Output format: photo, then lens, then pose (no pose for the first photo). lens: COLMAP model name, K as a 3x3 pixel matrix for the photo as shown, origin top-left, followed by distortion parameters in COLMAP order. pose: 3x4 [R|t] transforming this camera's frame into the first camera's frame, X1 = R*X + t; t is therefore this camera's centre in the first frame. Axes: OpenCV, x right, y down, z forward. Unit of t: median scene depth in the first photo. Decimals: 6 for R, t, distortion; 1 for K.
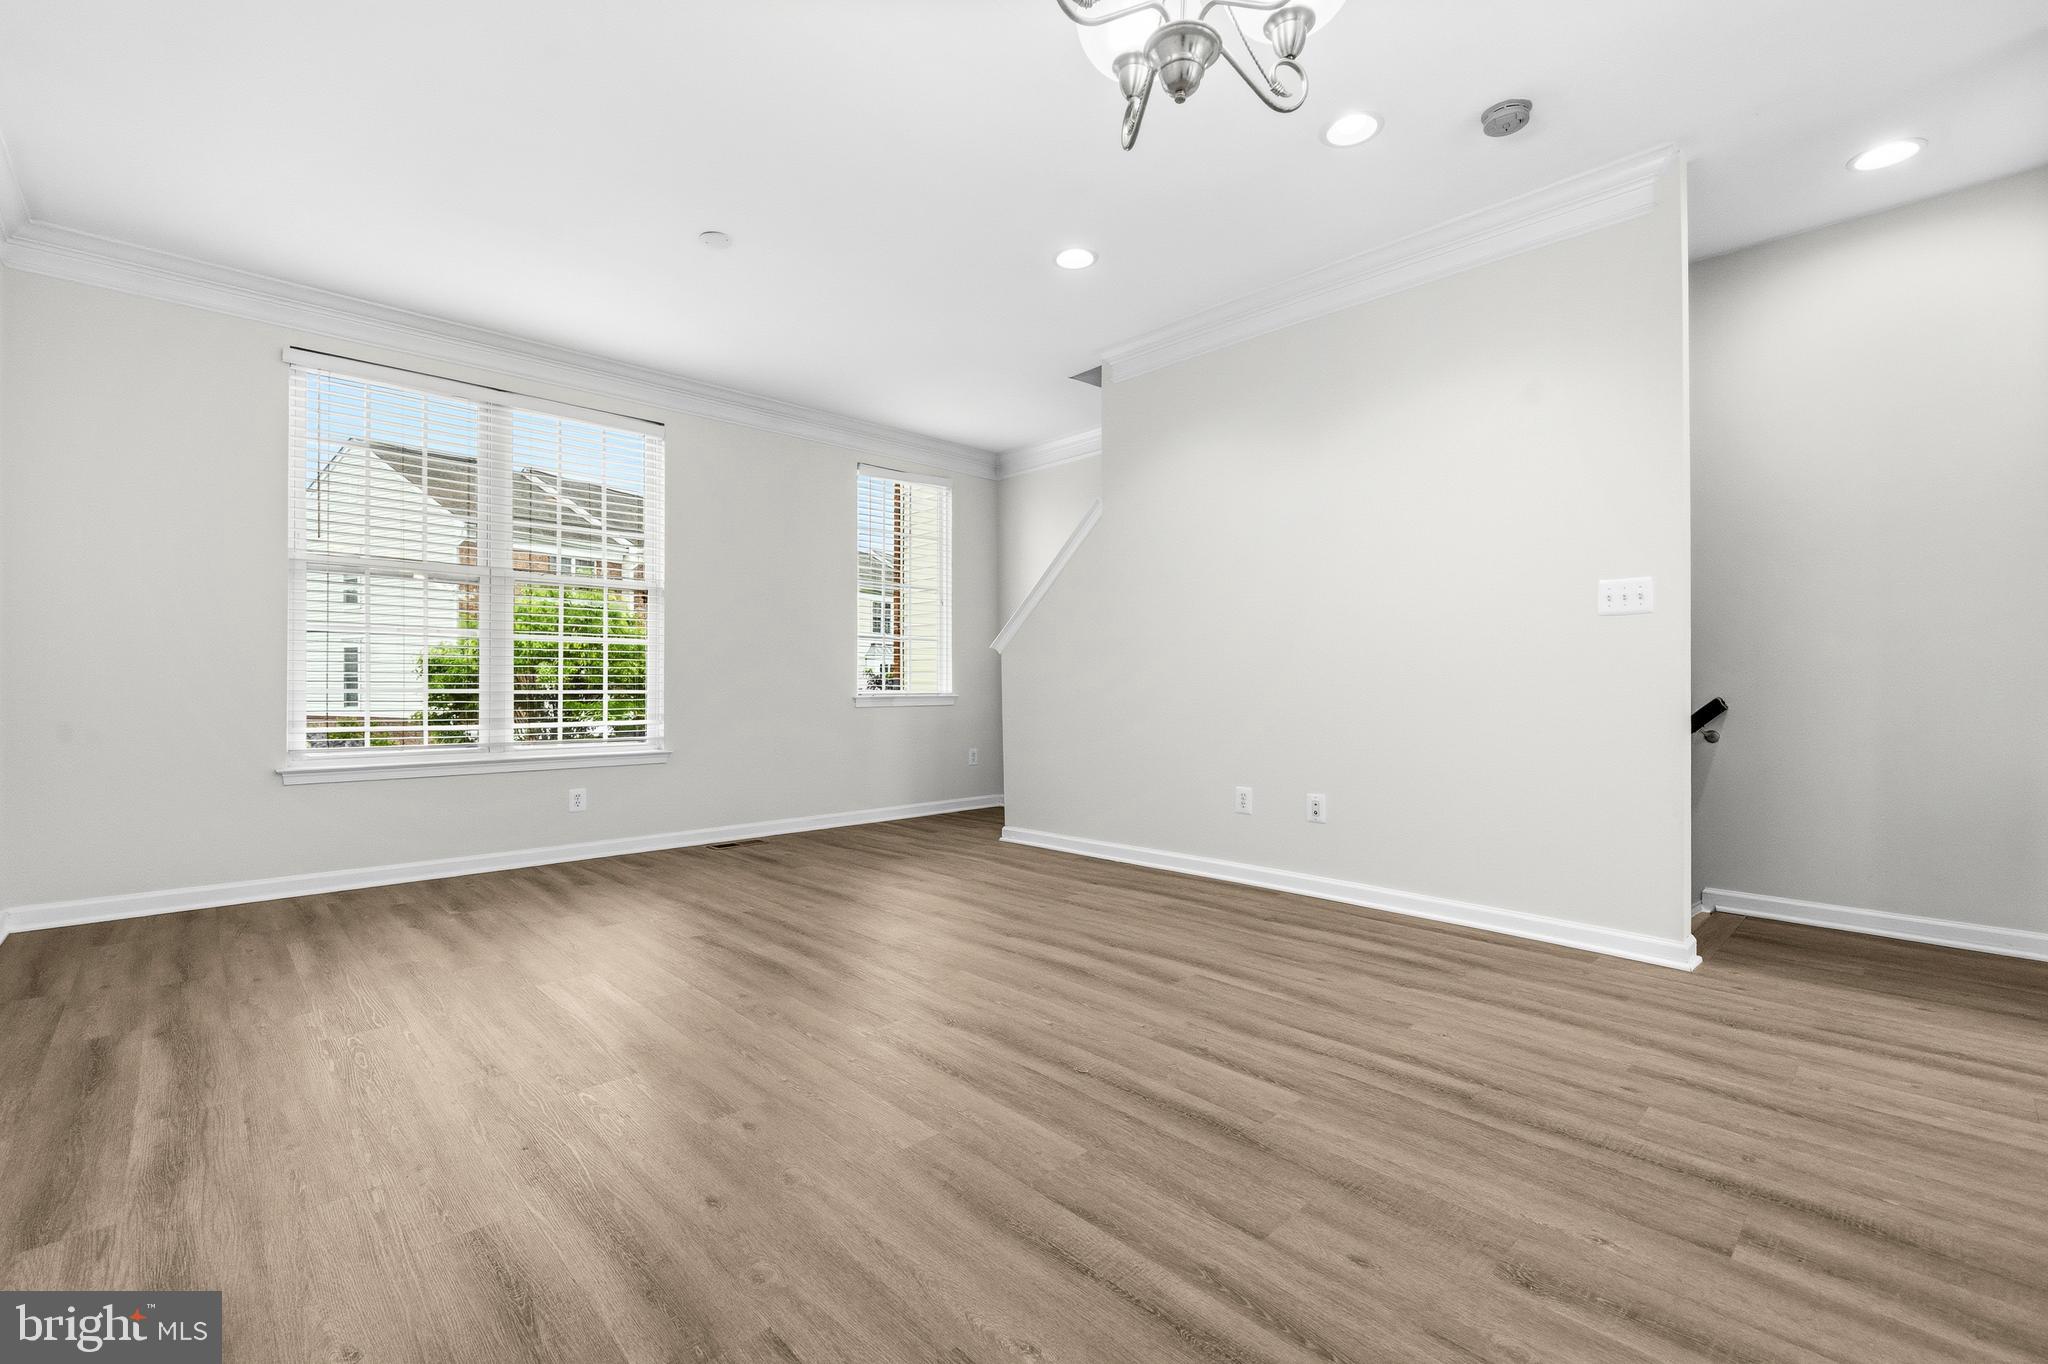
lens RADIAL K [[867.3, 0, 1027.0], [0, 867.3, 680.2], [0, 0, 1]] dist [0.002262, 0.000221]
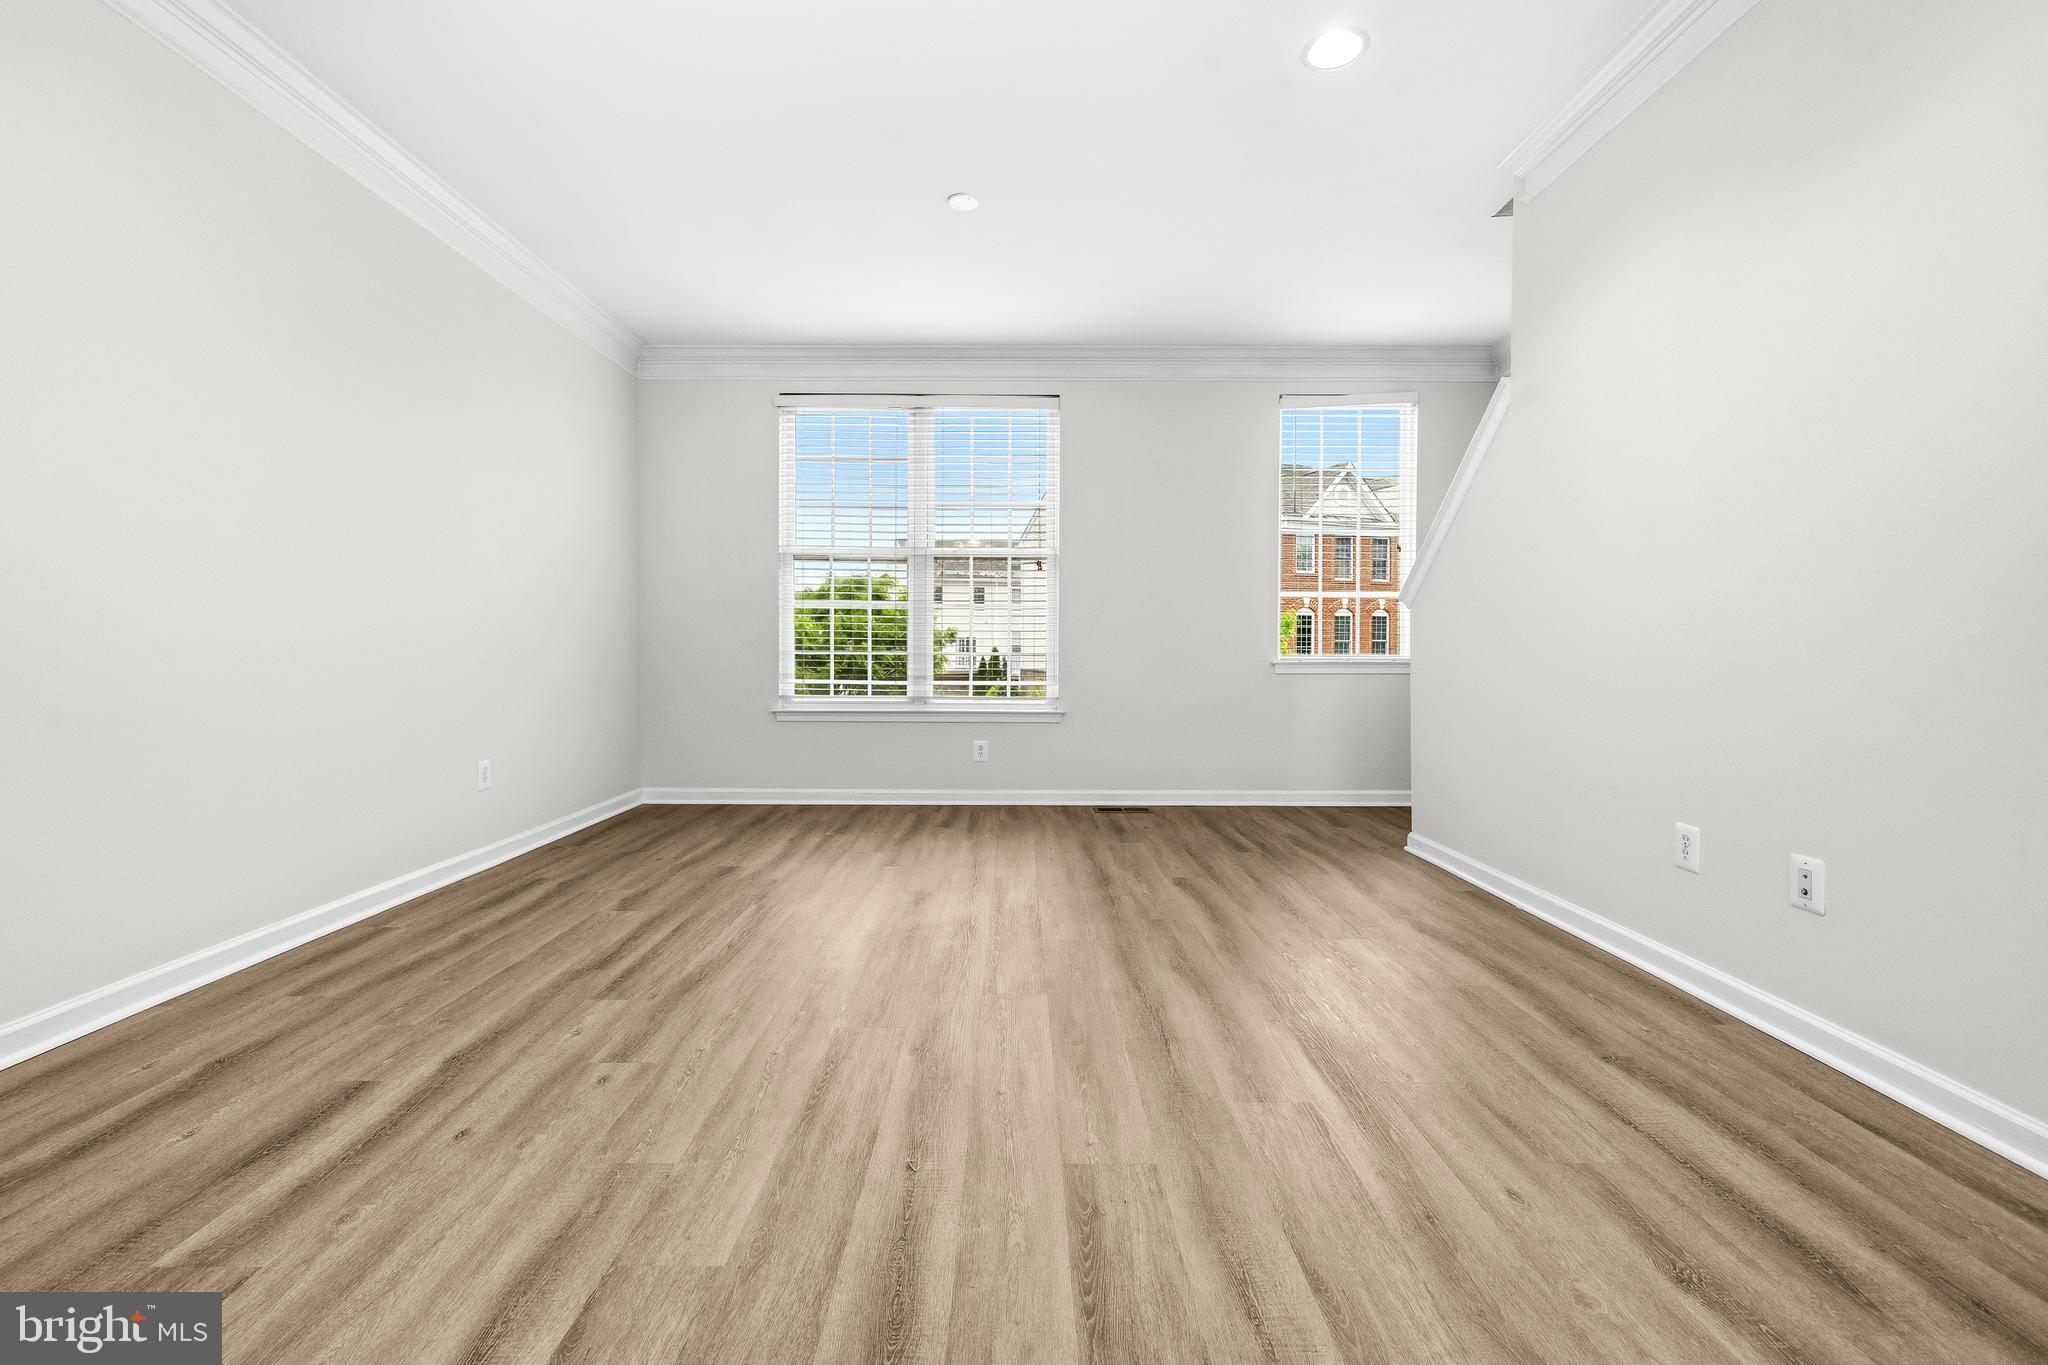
lens RADIAL K [[868.4, 0, 1024.0], [0, 868.4, 650.5], [0, 0, 1]] dist [0.003247, 0.000158]
pose [[0.726735, 0.004243, -0.686905, 0.344979], [0.000526, 0.999977, 0.006733, 0.002612], [0.686918, -0.005254, 0.726716, 0.284076]]
